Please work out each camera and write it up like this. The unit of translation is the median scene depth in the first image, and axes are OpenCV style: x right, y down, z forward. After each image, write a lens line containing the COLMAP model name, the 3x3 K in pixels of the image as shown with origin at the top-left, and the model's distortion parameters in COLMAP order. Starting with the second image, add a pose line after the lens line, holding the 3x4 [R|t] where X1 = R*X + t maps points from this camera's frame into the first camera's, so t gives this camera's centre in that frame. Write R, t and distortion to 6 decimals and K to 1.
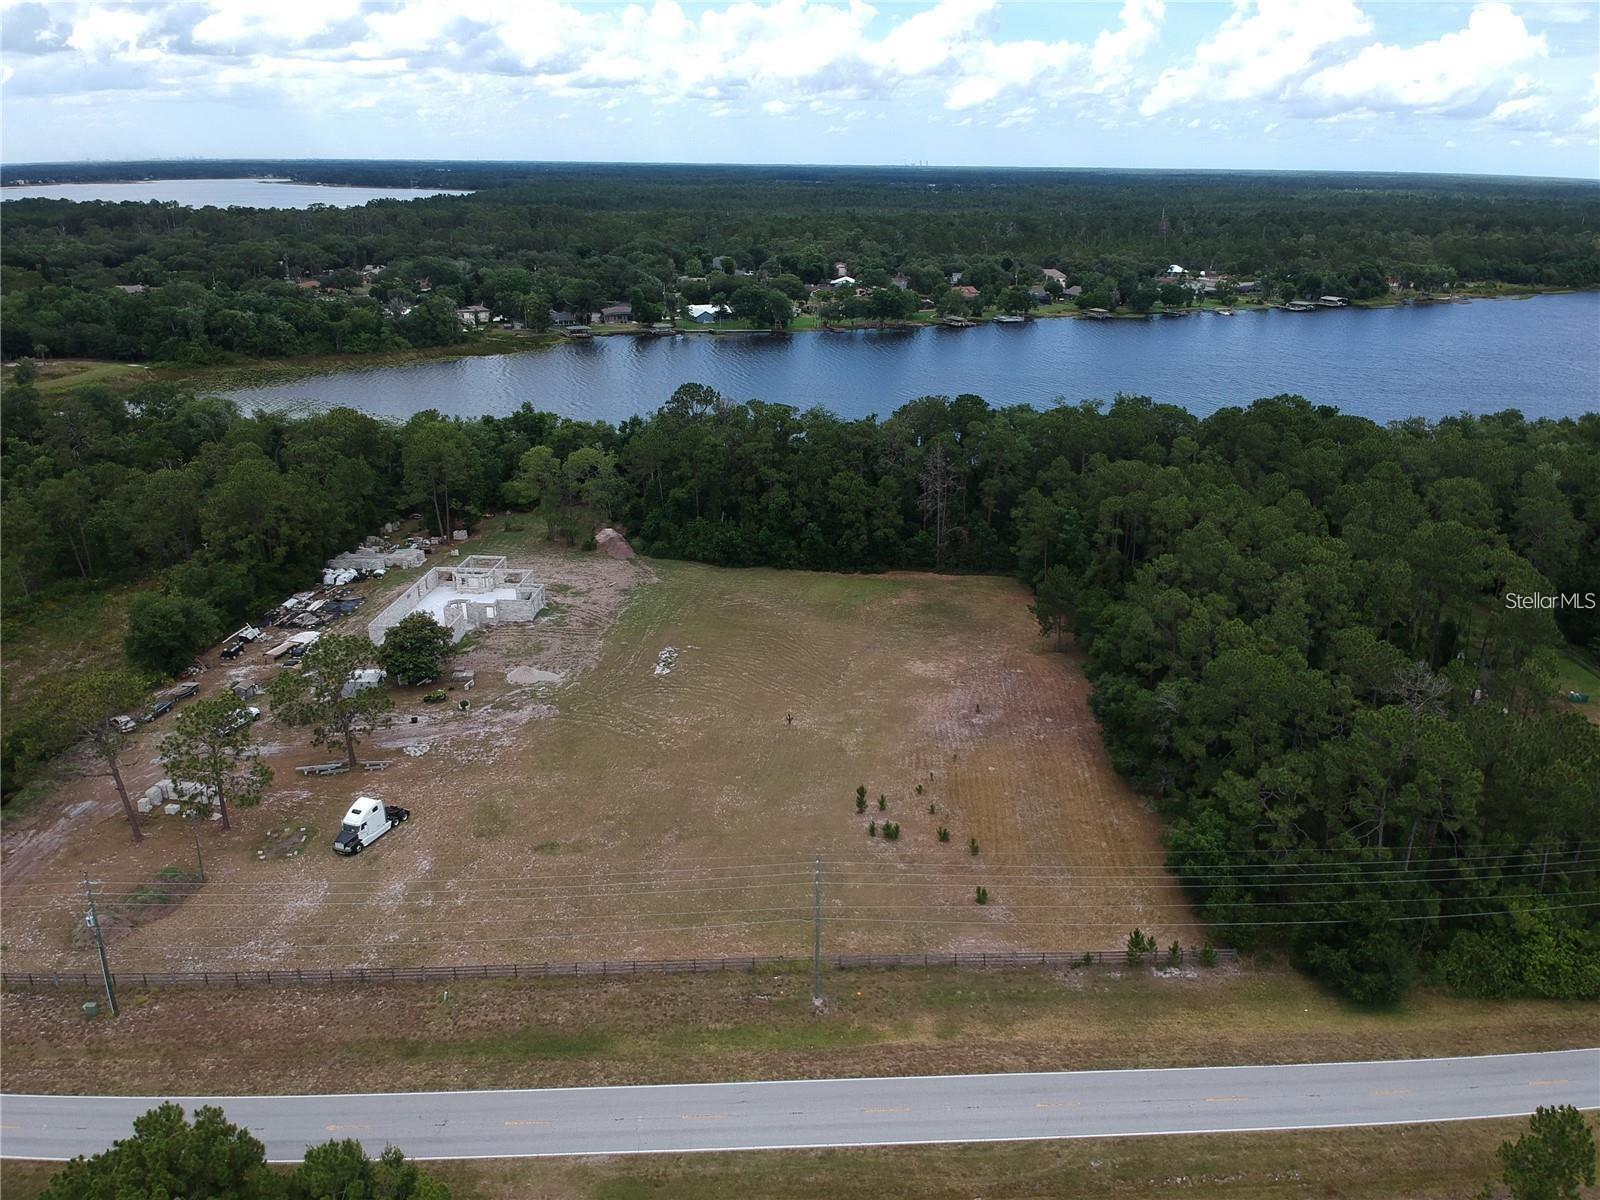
lens RADIAL K [[1153.5, 0, 818.2], [0, 1153.5, 597.7], [0, 0, 1]] dist [0.143409, -0.313980]
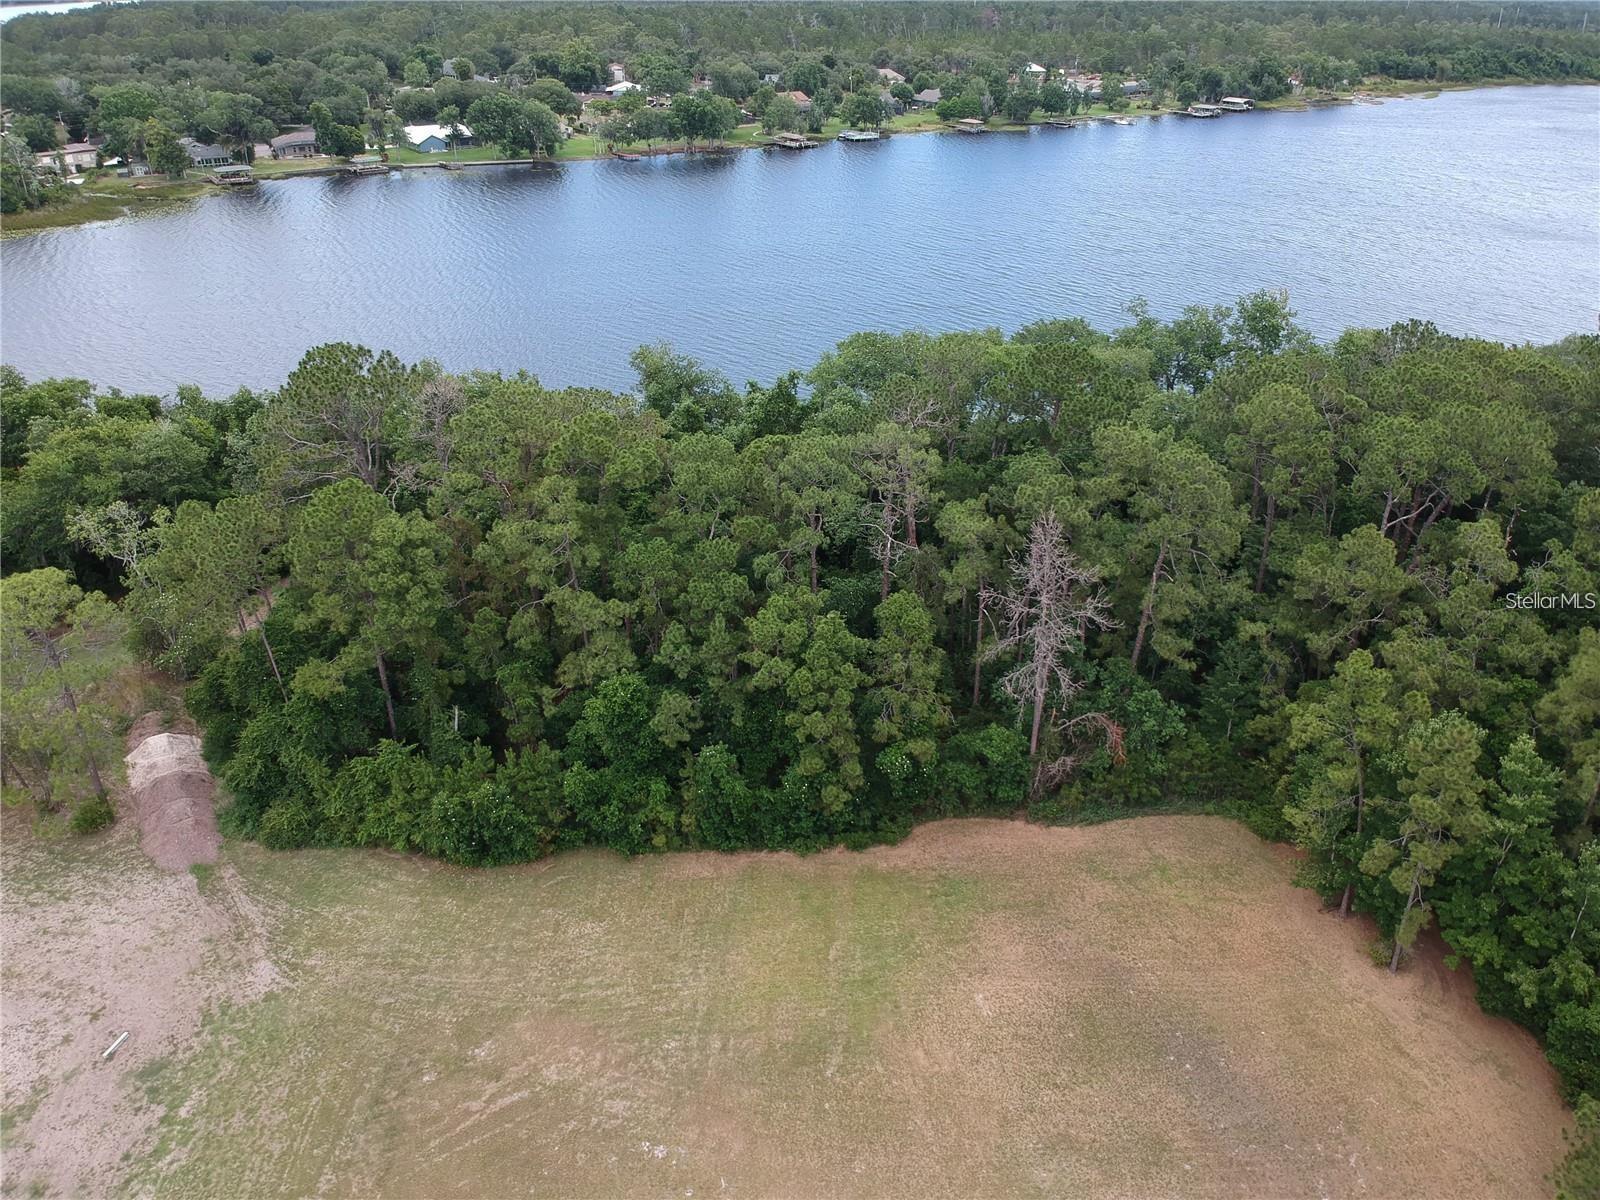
lens RADIAL K [[1173.7, 0, 823.2], [0, 1173.7, 587.1], [0, 0, 1]] dist [0.077543, -0.149127]
pose [[0.981903, -0.089837, 0.166723, -0.027335], [0.067474, 0.988509, 0.135265, -0.159355], [-0.176959, -0.121568, 0.976682, 0.632076]]
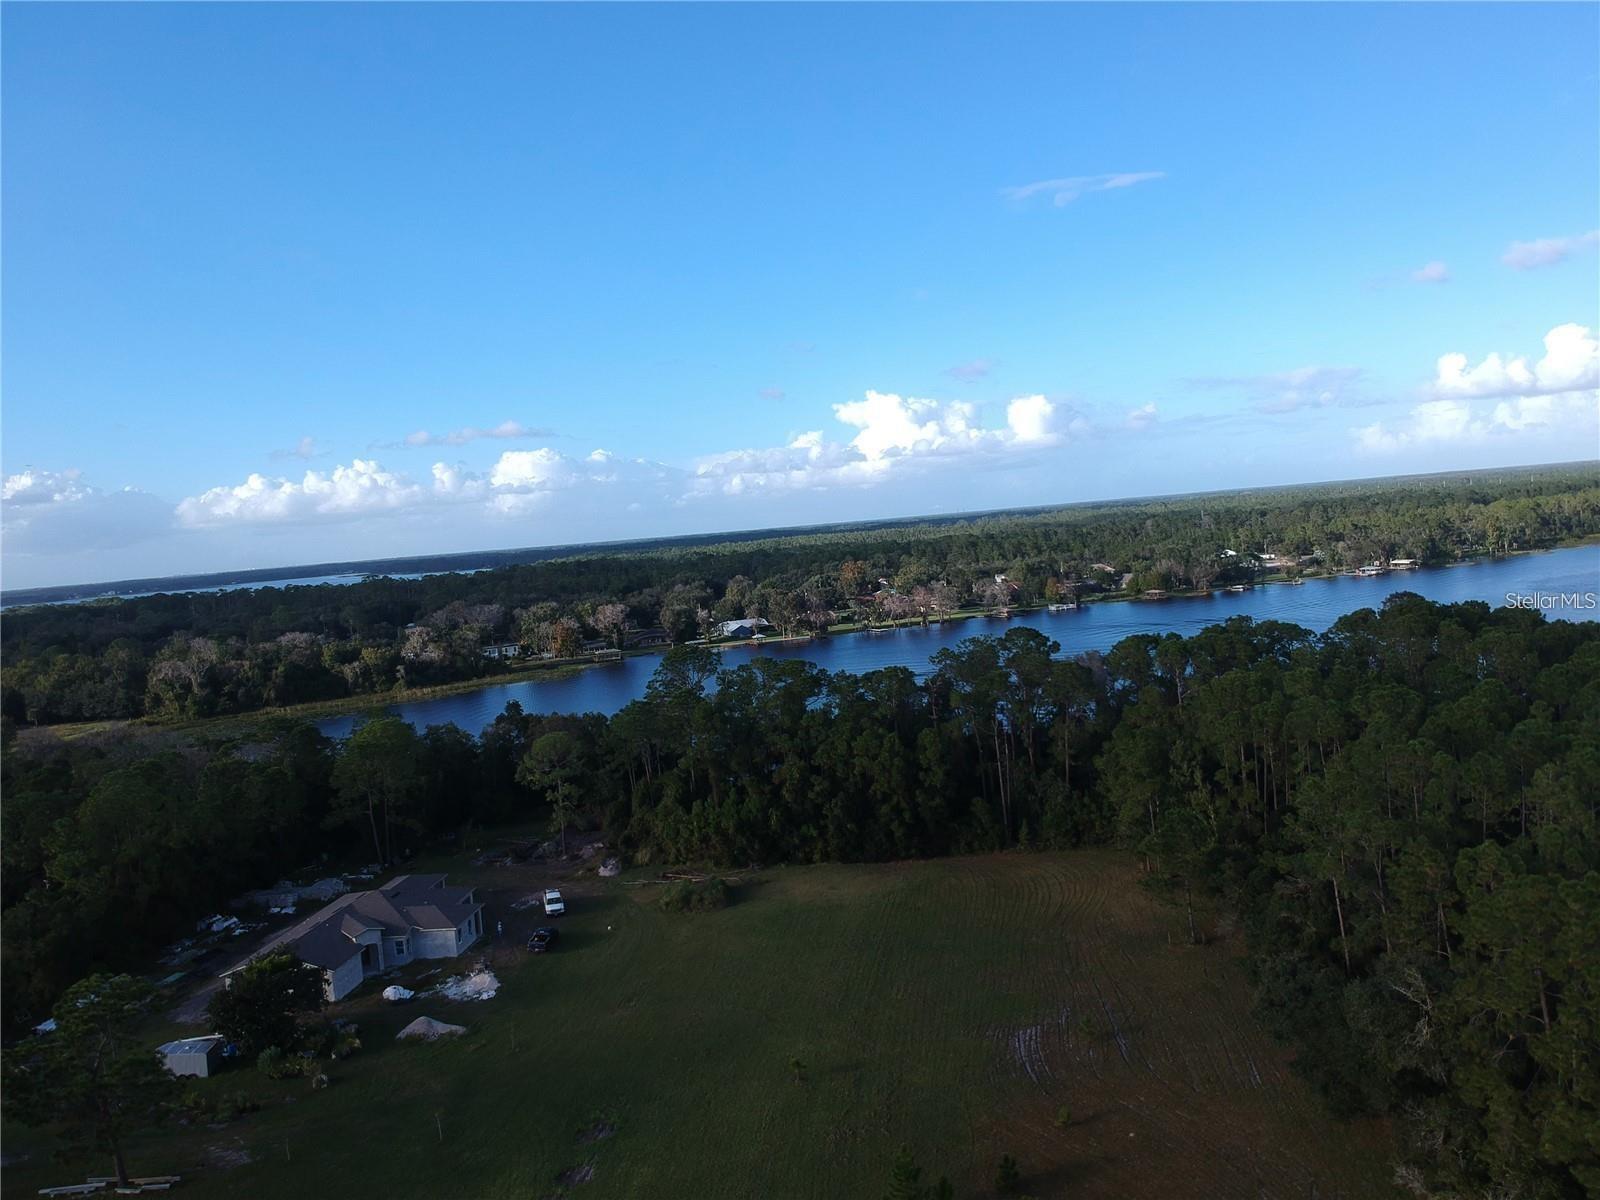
lens RADIAL K [[1160.1, 0, 818.7], [0, 1160.1, 600.2], [0, 0, 1]] dist [0.074941, -0.137129]
pose [[0.995024, -0.088393, -0.045985, 0.029557], [0.071727, 0.955783, -0.285193, 0.027646], [0.069160, 0.280475, 0.957366, 0.219069]]
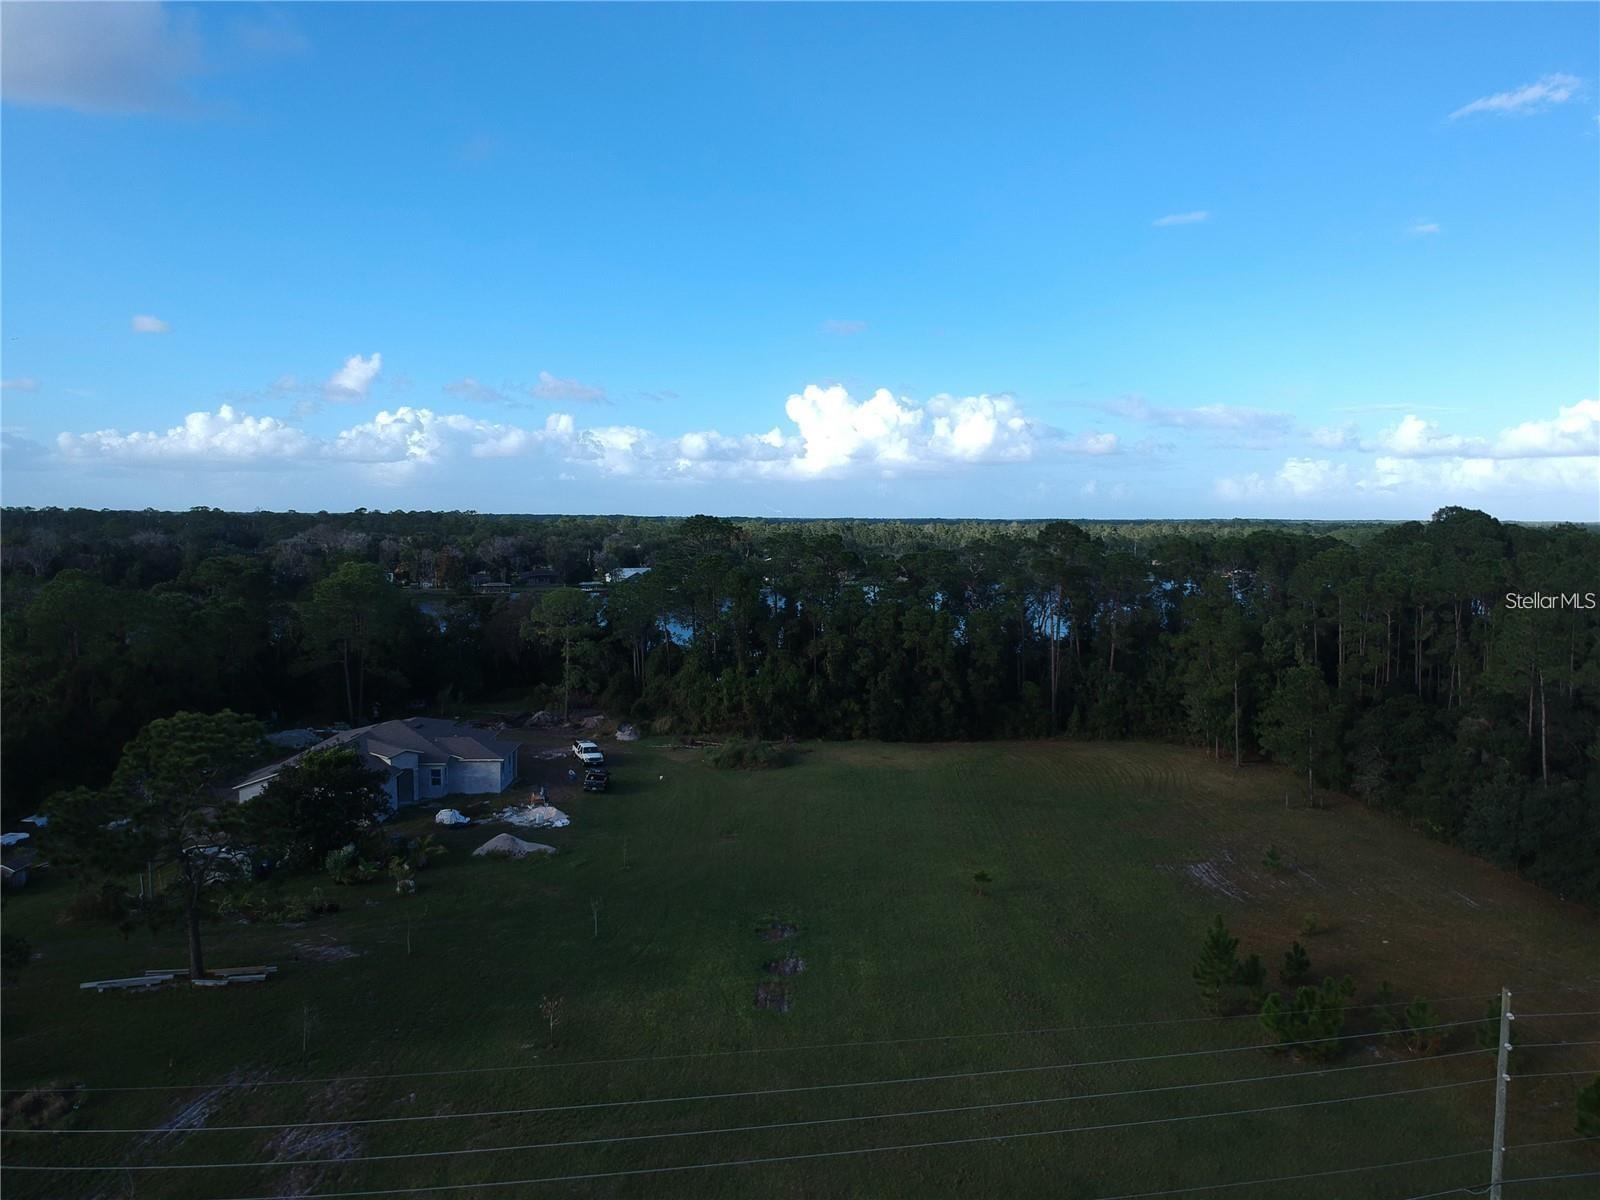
lens RADIAL K [[1160.1, 0, 818.7], [0, 1160.1, 600.2], [0, 0, 1]] dist [0.074941, -0.137129]
pose [[0.995023, -0.009766, 0.099165, -0.115616], [0.036965, 0.960350, -0.276334, 0.088848], [-0.092534, 0.278625, 0.955932, 0.295497]]
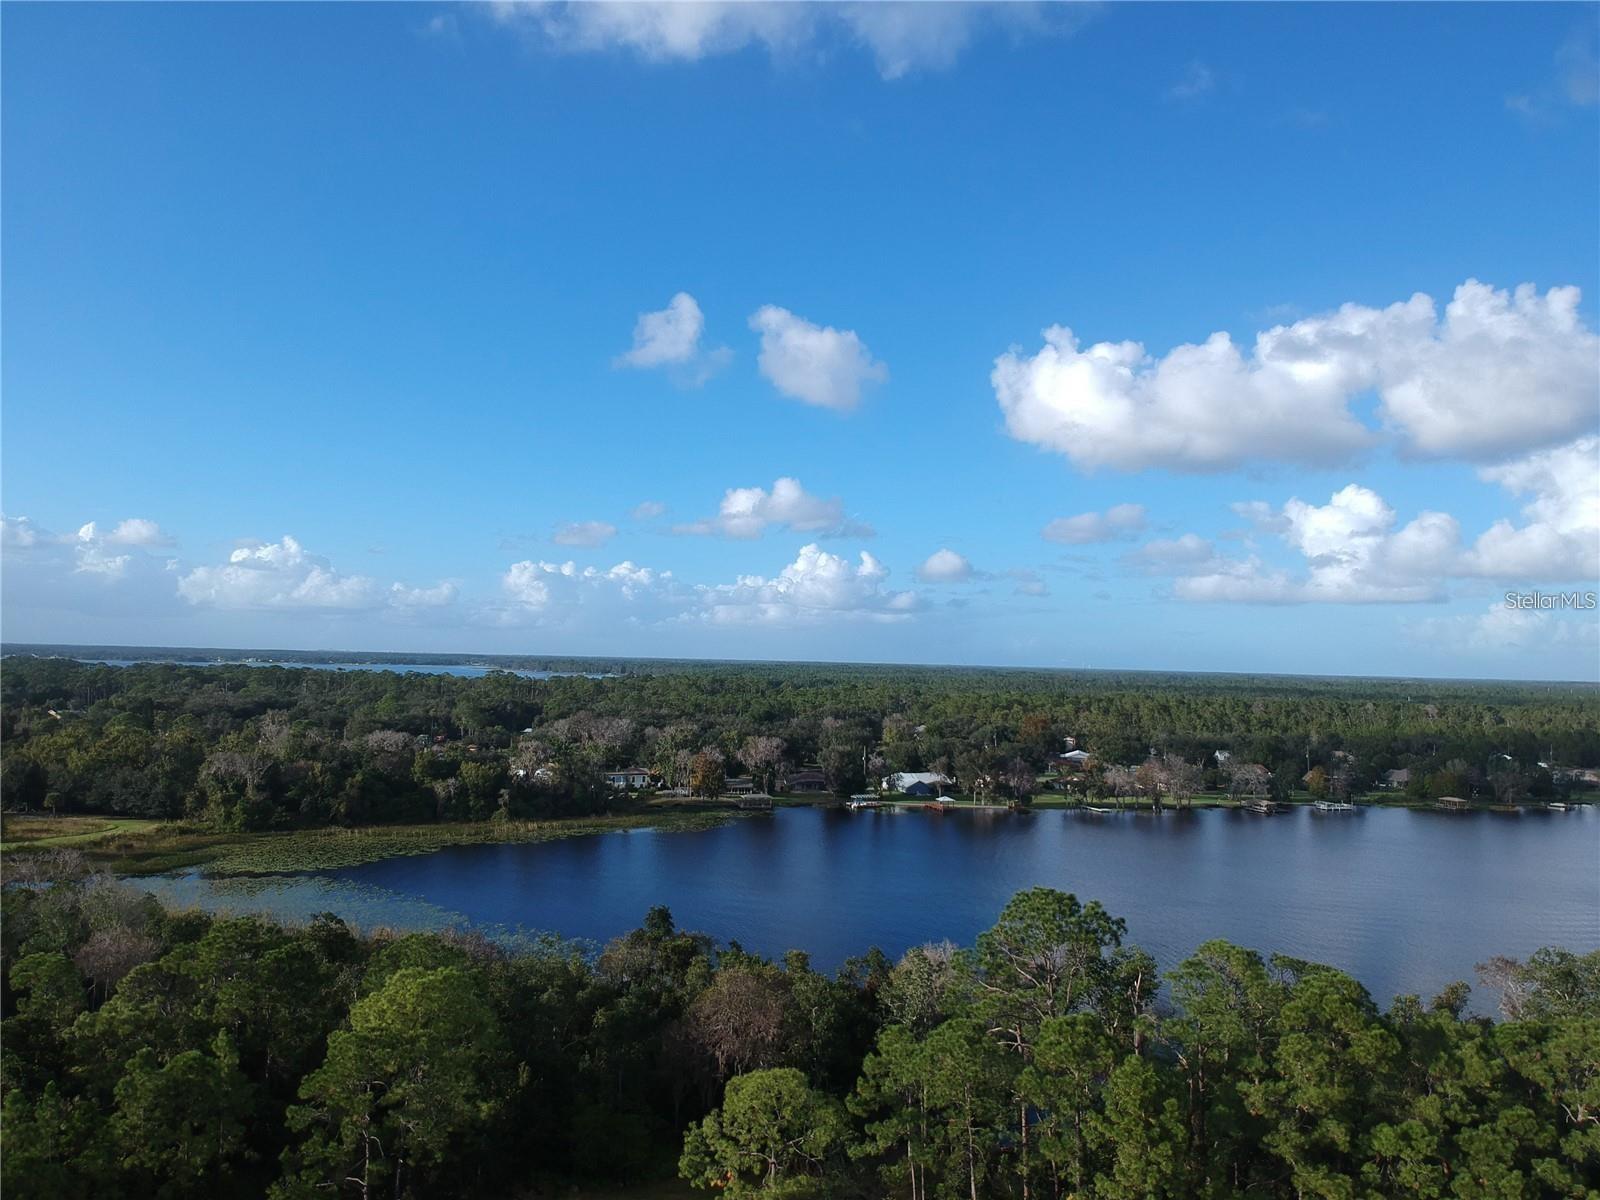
lens RADIAL K [[1164.1, 0, 820.4], [0, 1164.1, 591.1], [0, 0, 1]] dist [0.071243, -0.137732]
pose [[0.989618, 0.006026, -0.143599, -0.135043], [-0.063631, 0.914239, -0.400147, -0.124148], [0.128872, 0.405130, 0.905131, 0.626456]]
